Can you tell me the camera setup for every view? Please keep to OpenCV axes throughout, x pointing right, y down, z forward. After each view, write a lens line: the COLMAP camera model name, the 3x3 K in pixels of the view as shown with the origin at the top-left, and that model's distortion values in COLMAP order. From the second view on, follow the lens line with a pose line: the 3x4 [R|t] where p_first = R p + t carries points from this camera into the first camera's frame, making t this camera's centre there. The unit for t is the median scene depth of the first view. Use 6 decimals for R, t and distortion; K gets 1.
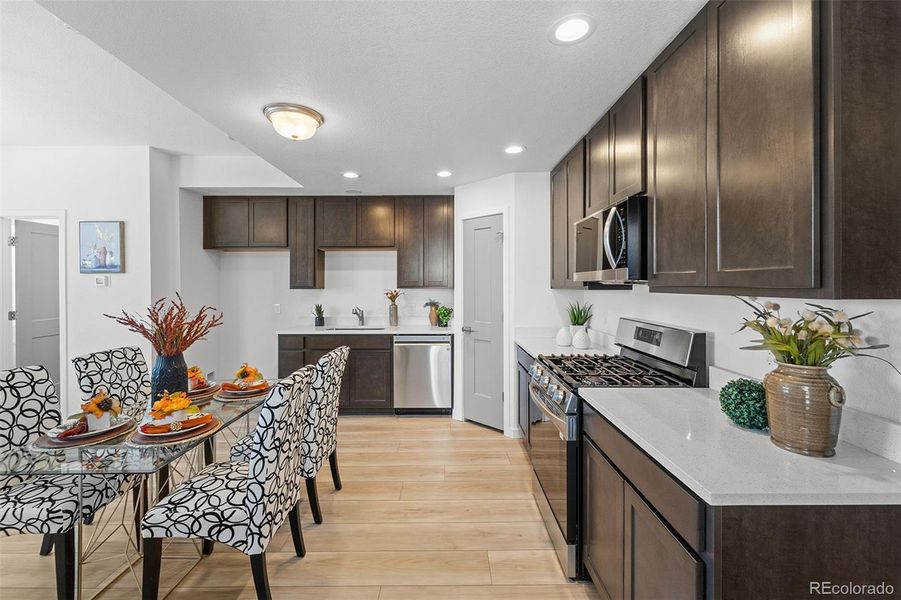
lens RADIAL K [[370.7, 0, 445.0], [0, 370.7, 286.5], [0, 0, 1]] dist [0.001185, -0.000122]
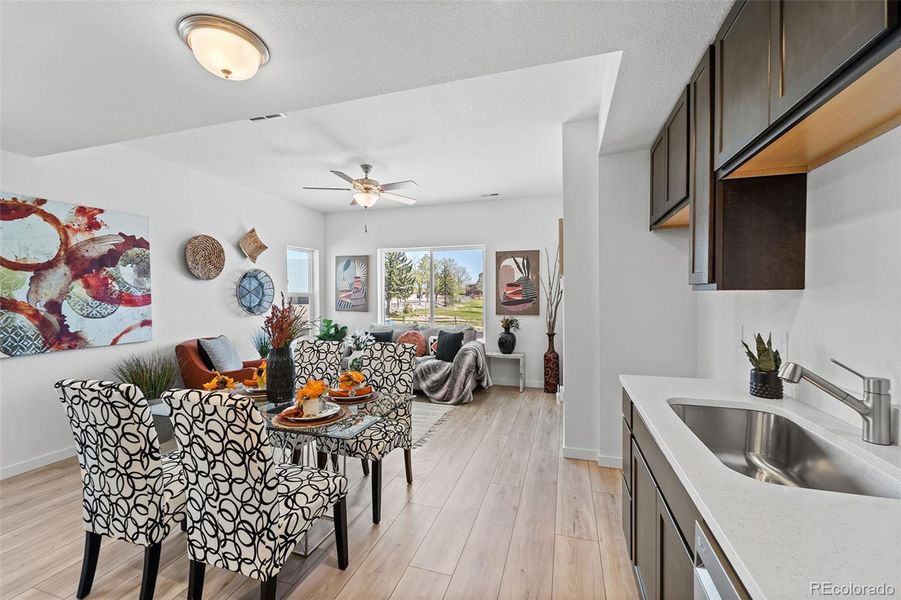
lens RADIAL K [[370.0, 0, 454.9], [0, 370.0, 300.6], [0, 0, 1]] dist [0.000330, -0.000149]
pose [[-0.297016, 0.015772, -0.954742, 0.090462], [0.003270, 0.999875, 0.015500, 0.015370], [0.954867, 0.001482, -0.297030, 1.035398]]
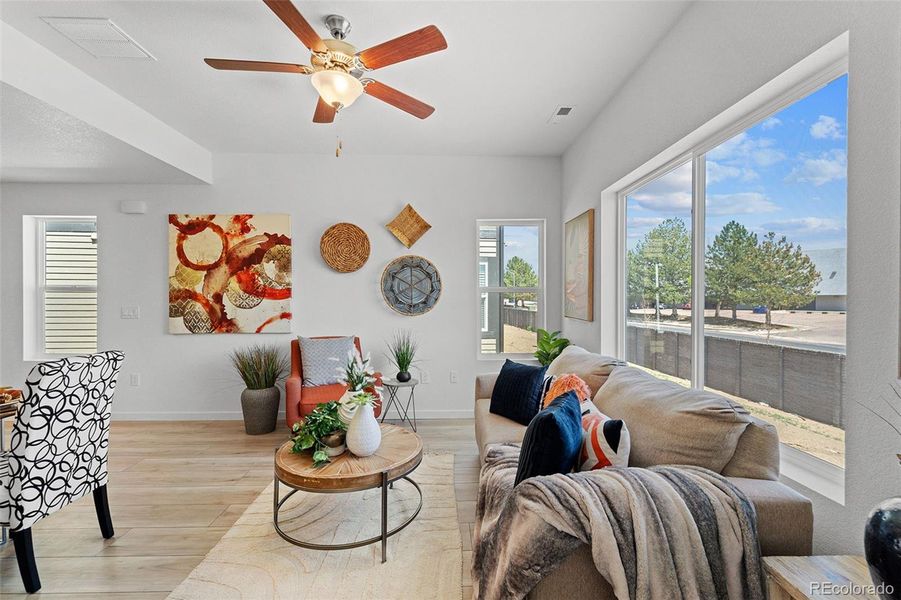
lens RADIAL K [[375.4, 0, 450.5], [0, 375.4, 300.0], [0, 0, 1]] dist [-0.001654, -0.000783]
pose [[-0.999803, -0.001322, -0.019789, -1.090709], [-0.001420, 0.999987, 0.004924, 0.039400], [0.019783, 0.004951, -0.999792, 1.014398]]
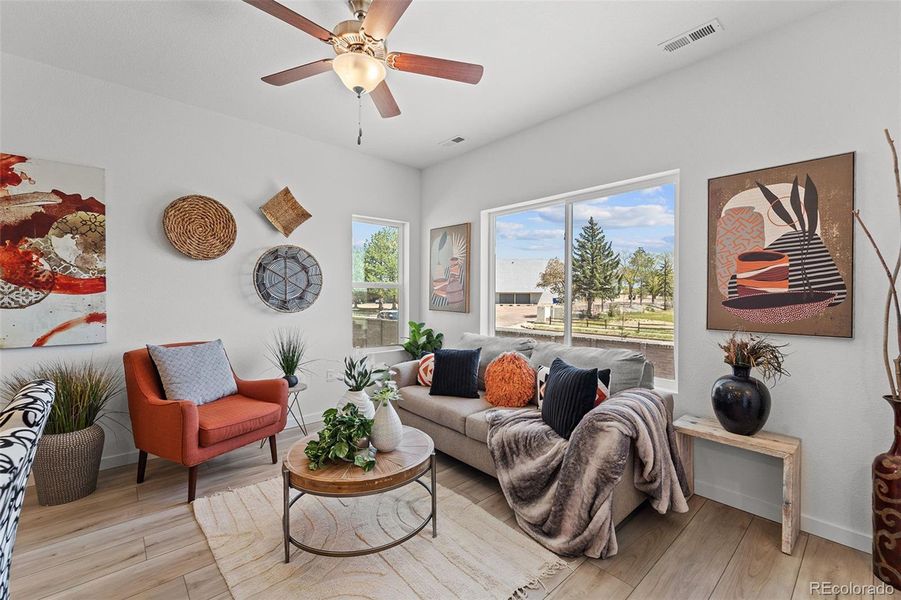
lens RADIAL K [[383.4, 0, 450.3], [0, 383.4, 295.7], [0, 0, 1]] dist [-0.001354, -0.000224]
pose [[-0.747815, -0.003738, -0.663897, -0.653441], [-0.007147, 0.999972, 0.002421, 0.040732], [0.663869, 0.006555, -0.747820, 0.942218]]
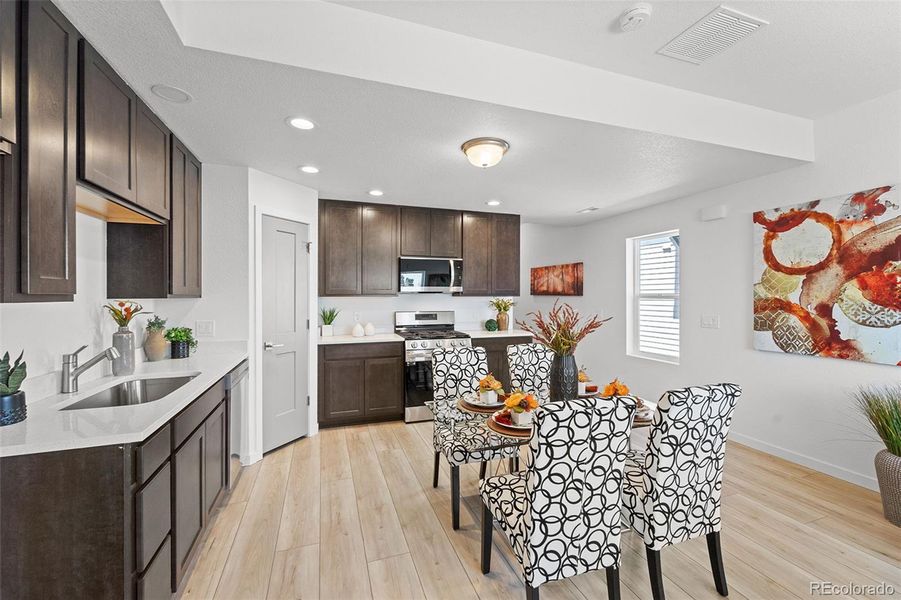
lens RADIAL K [[366.6, 0, 452.1], [0, 366.6, 295.9], [0, 0, 1]] dist [0.000845, -0.000852]
pose [[-0.320679, 0.000182, 0.947188, -0.933389], [0.004728, 0.999988, 0.001408, 0.004314], [-0.947176, 0.004929, -0.320676, 0.934919]]
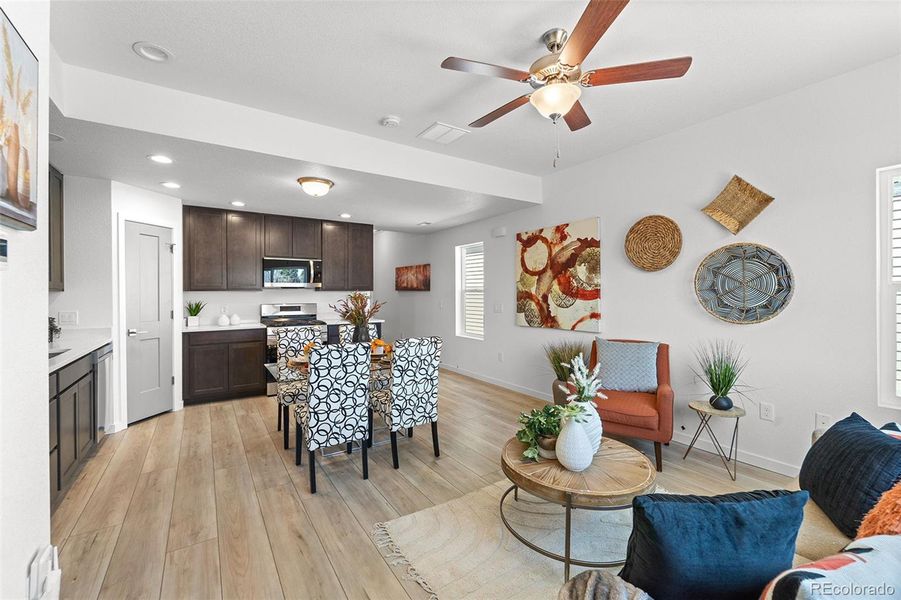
lens RADIAL K [[368.9, 0, 449.8], [0, 368.9, 294.6], [0, 0, 1]] dist [0.000991, -0.000716]
pose [[-0.546428, -0.001805, 0.837504, -1.325394], [0.007478, 0.999947, 0.007035, 0.016387], [-0.837473, 0.010107, -0.546386, 0.887415]]
